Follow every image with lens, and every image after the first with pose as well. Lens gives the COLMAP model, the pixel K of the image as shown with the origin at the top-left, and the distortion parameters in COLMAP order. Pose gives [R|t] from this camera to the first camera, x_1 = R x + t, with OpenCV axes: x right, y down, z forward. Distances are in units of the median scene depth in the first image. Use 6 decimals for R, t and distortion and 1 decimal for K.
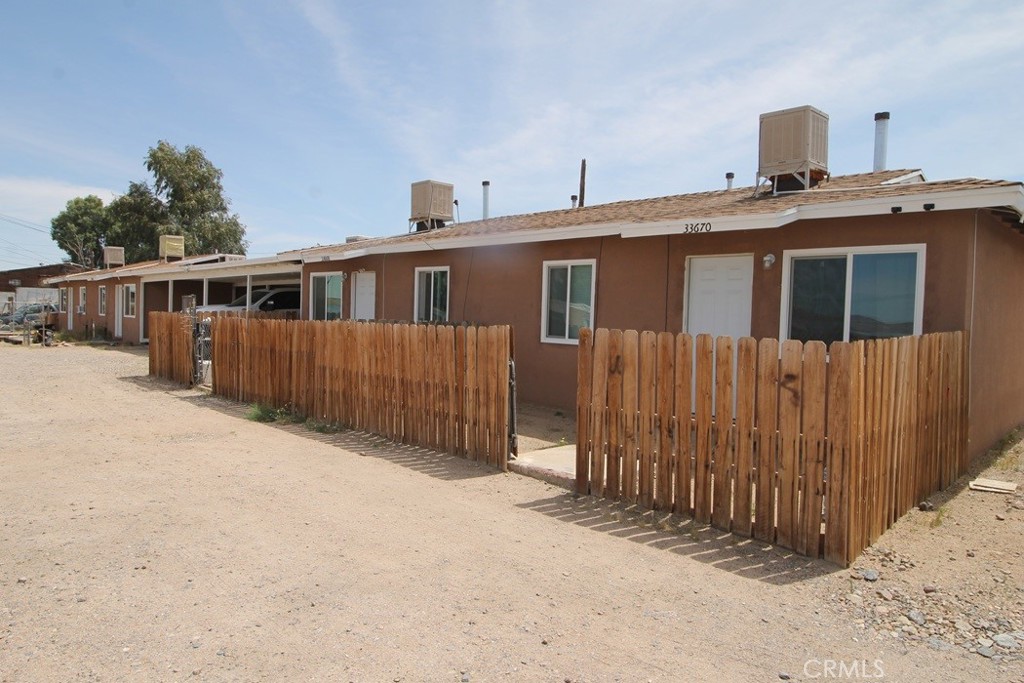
lens RADIAL K [[654.0, 0, 550.4], [0, 654.0, 341.4], [0, 0, 1]] dist [0.013264, -0.013356]
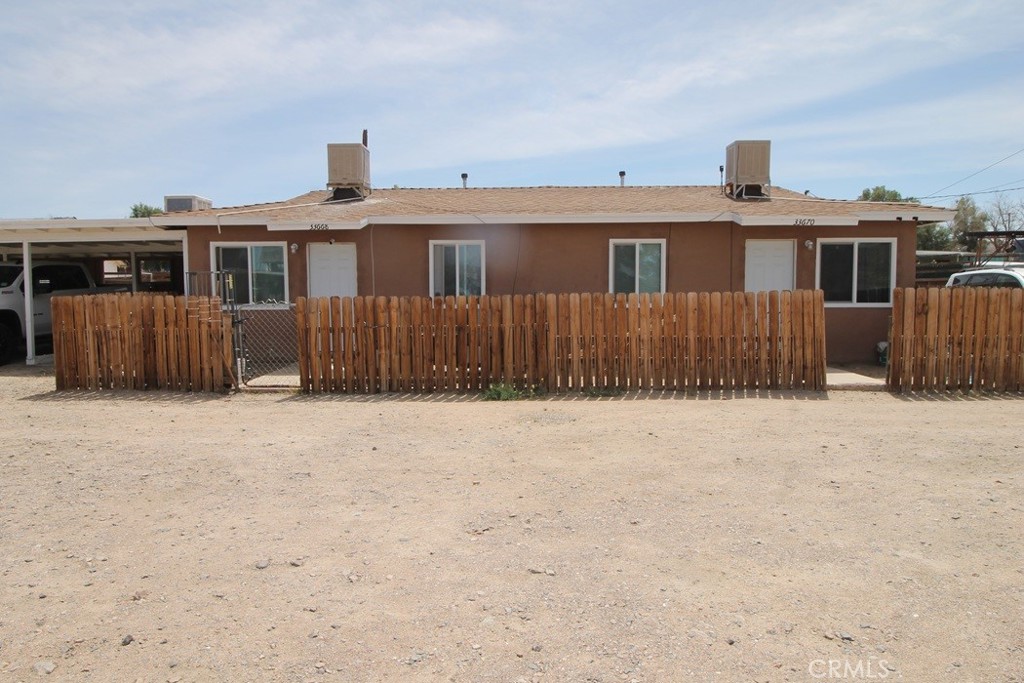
lens RADIAL K [[654.0, 0, 522.5], [0, 654.0, 333.9], [0, 0, 1]] dist [0.013264, -0.013356]
pose [[0.739157, -0.070503, 0.669834, -1.211035], [0.052488, 0.997512, 0.047072, -0.022267], [-0.671485, 0.000365, 0.741018, 0.311345]]
